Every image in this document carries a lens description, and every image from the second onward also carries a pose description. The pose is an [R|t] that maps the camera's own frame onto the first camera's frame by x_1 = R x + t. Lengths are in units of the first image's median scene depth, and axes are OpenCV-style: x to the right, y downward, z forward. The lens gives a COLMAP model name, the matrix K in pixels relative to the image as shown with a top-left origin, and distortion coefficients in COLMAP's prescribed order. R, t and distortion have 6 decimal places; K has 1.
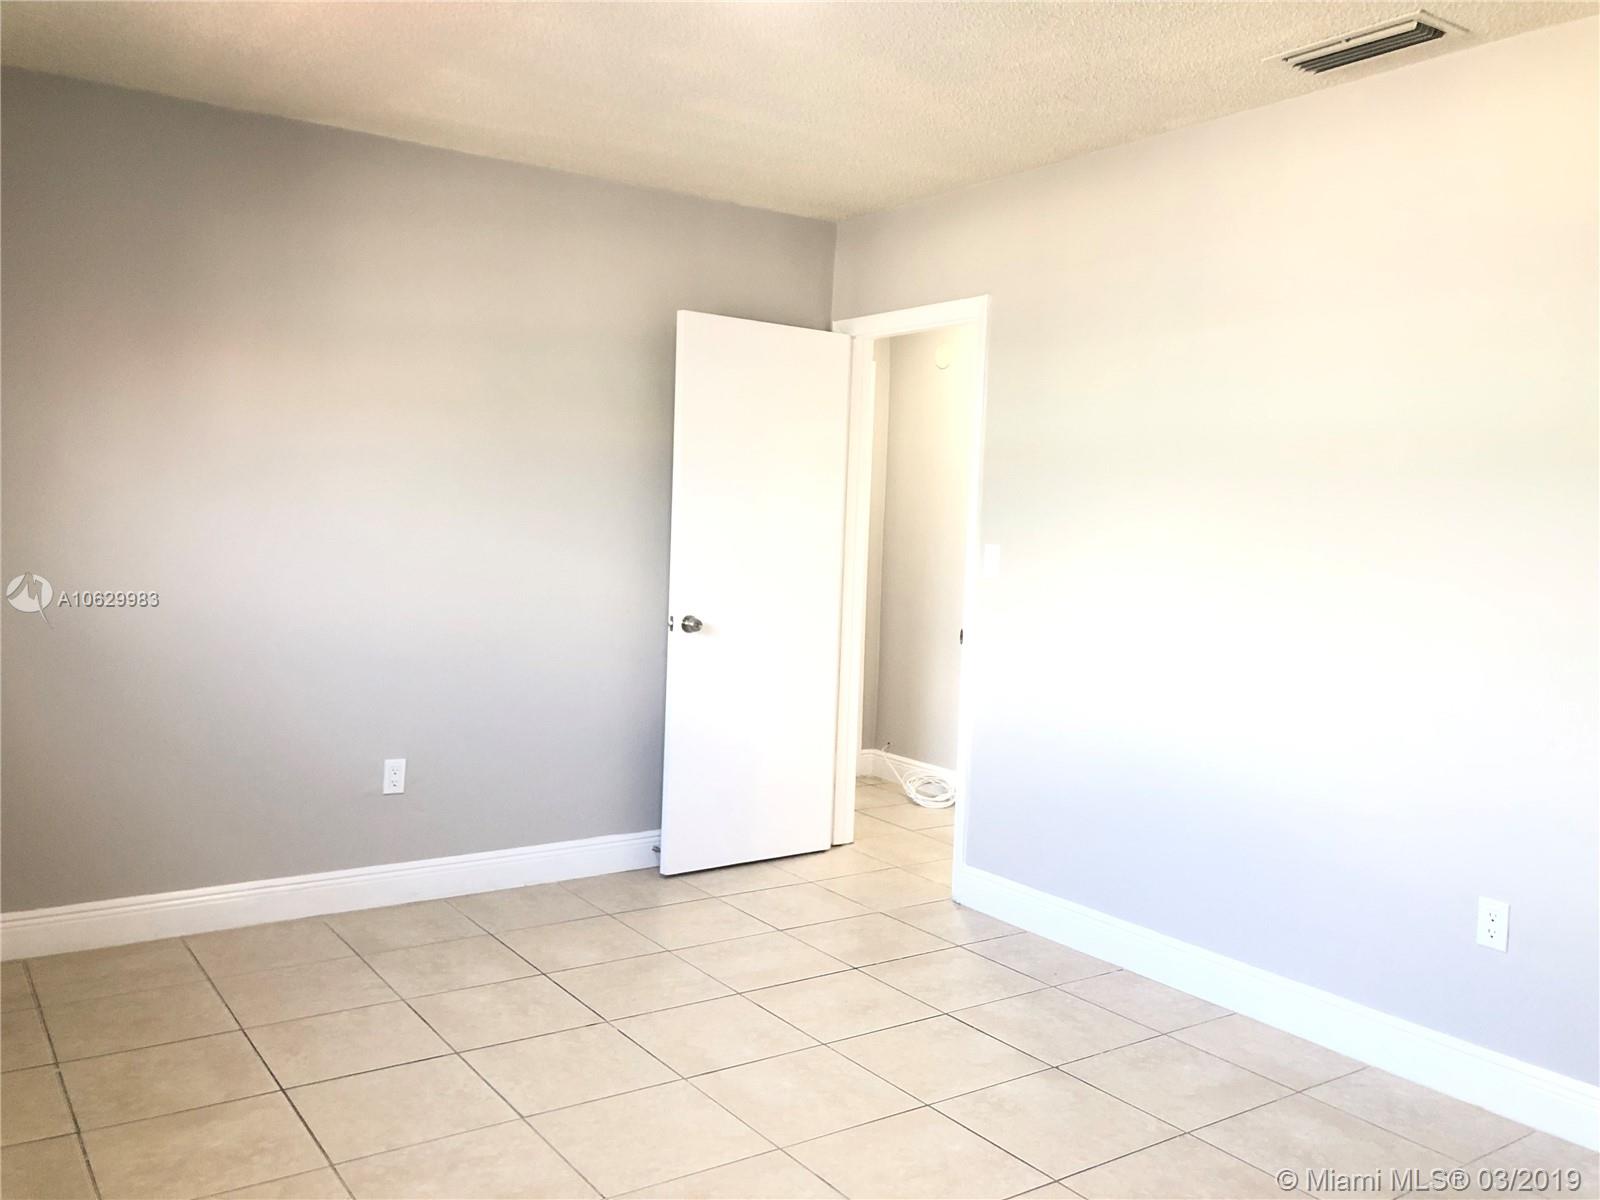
lens RADIAL K [[1322.1, 0, 802.3], [0, 1322.1, 596.6], [0, 0, 1]] dist [0.040209, -0.038171]
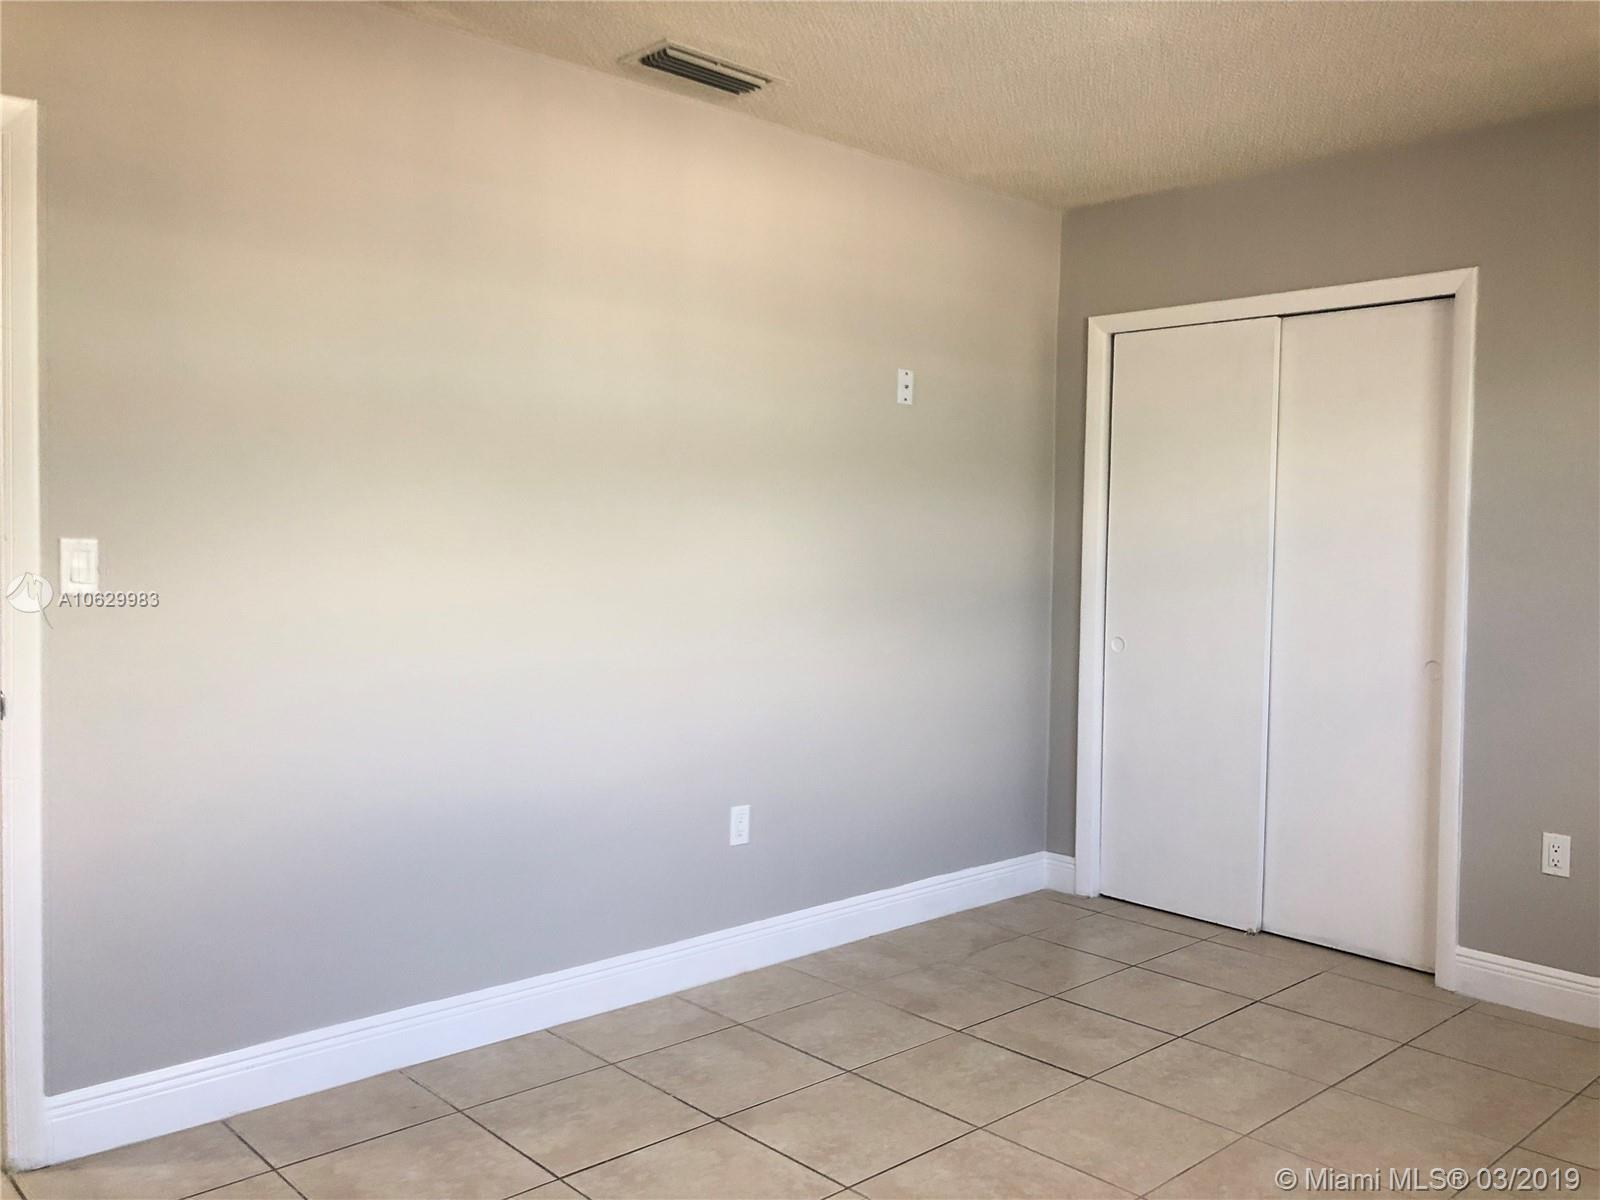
lens RADIAL K [[1322.1, 0, 802.3], [0, 1322.1, 596.6], [0, 0, 1]] dist [0.040209, -0.038171]
pose [[-0.137181, -0.073346, 0.987827, -0.675452], [0.043400, 0.995852, 0.079969, -0.063506], [-0.989595, 0.053842, -0.133429, 1.050943]]
